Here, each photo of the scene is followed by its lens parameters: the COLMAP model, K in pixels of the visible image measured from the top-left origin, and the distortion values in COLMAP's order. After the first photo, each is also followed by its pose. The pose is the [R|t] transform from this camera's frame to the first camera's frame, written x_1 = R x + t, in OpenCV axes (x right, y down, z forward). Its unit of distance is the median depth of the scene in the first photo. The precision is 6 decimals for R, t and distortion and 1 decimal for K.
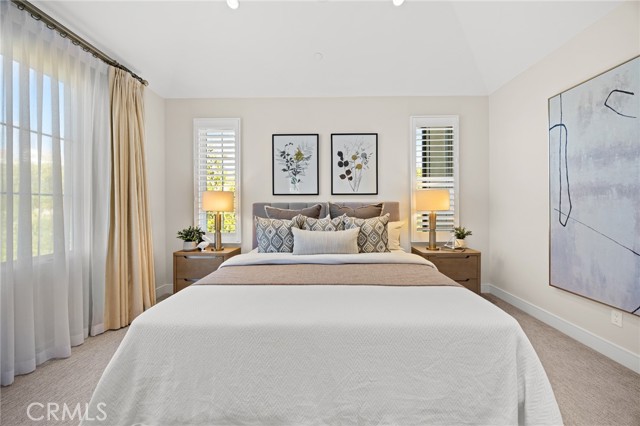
lens RADIAL K [[243.0, 0, 323.7], [0, 243.0, 211.1], [0, 0, 1]] dist [-0.001981, -0.000244]
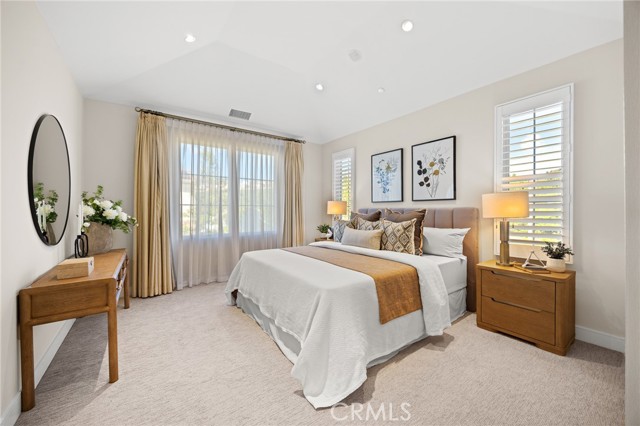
lens RADIAL K [[243.0, 0, 323.7], [0, 243.0, 211.1], [0, 0, 1]] dist [-0.001981, -0.000244]
pose [[0.620710, 0.005977, -0.784018, 0.649371], [-0.020883, 0.999742, -0.008912, -0.003874], [0.783762, 0.021905, 0.620675, 0.007422]]
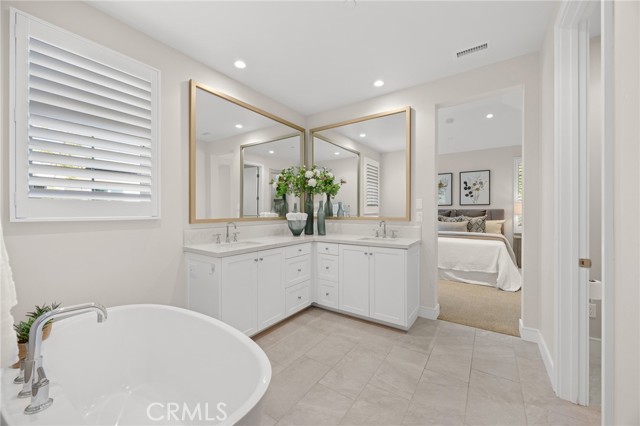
lens RADIAL K [[243.0, 0, 323.7], [0, 243.0, 211.1], [0, 0, 1]] dist [-0.001981, -0.000244]
pose [[0.841273, 0.005764, -0.540580, 0.160526], [-0.016810, 0.999739, -0.015500, 0.024421], [0.540349, 0.022127, 0.841150, -1.113007]]
